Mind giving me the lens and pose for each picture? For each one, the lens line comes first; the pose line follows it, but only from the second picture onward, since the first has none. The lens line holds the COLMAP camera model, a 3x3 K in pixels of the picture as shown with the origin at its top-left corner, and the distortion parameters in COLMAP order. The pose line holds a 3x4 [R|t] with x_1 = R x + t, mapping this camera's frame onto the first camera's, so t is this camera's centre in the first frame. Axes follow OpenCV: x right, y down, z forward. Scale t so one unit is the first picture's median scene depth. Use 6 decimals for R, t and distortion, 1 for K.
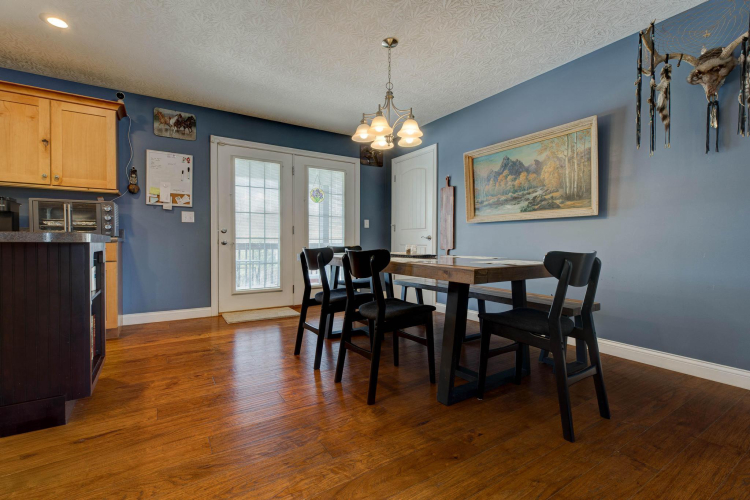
lens RADIAL K [[343.3, 0, 376.2], [0, 343.3, 247.9], [0, 0, 1]] dist [0.001329, 0.000108]
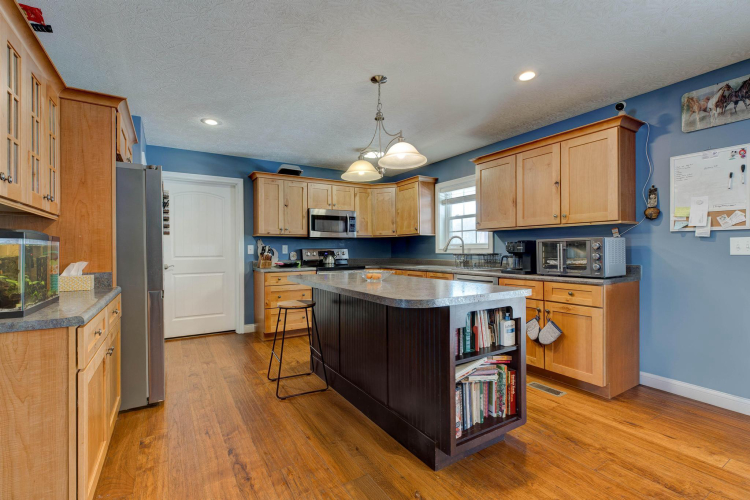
lens RADIAL K [[338.4, 0, 368.3], [0, 338.4, 248.5], [0, 0, 1]] dist [0.002590, 0.000080]
pose [[-0.033464, -0.004625, -0.999429, 0.085465], [-0.006952, 0.999966, -0.004395, -0.086654], [0.999416, 0.006801, -0.033495, 0.393872]]
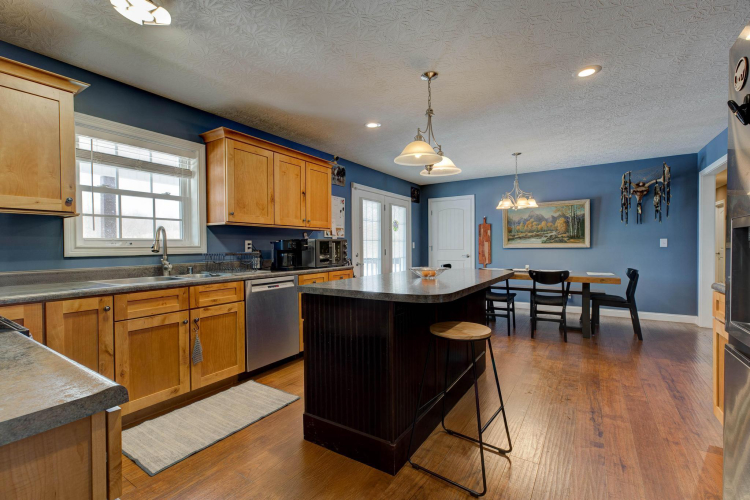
lens RADIAL K [[348.1, 0, 378.0], [0, 348.1, 243.4], [0, 0, 1]] dist [0.005031, -0.000125]
pose [[0.902357, -0.005510, 0.430955, -1.098720], [0.014891, 0.999720, -0.018397, -0.080086], [-0.430733, 0.023018, 0.902186, -0.259565]]
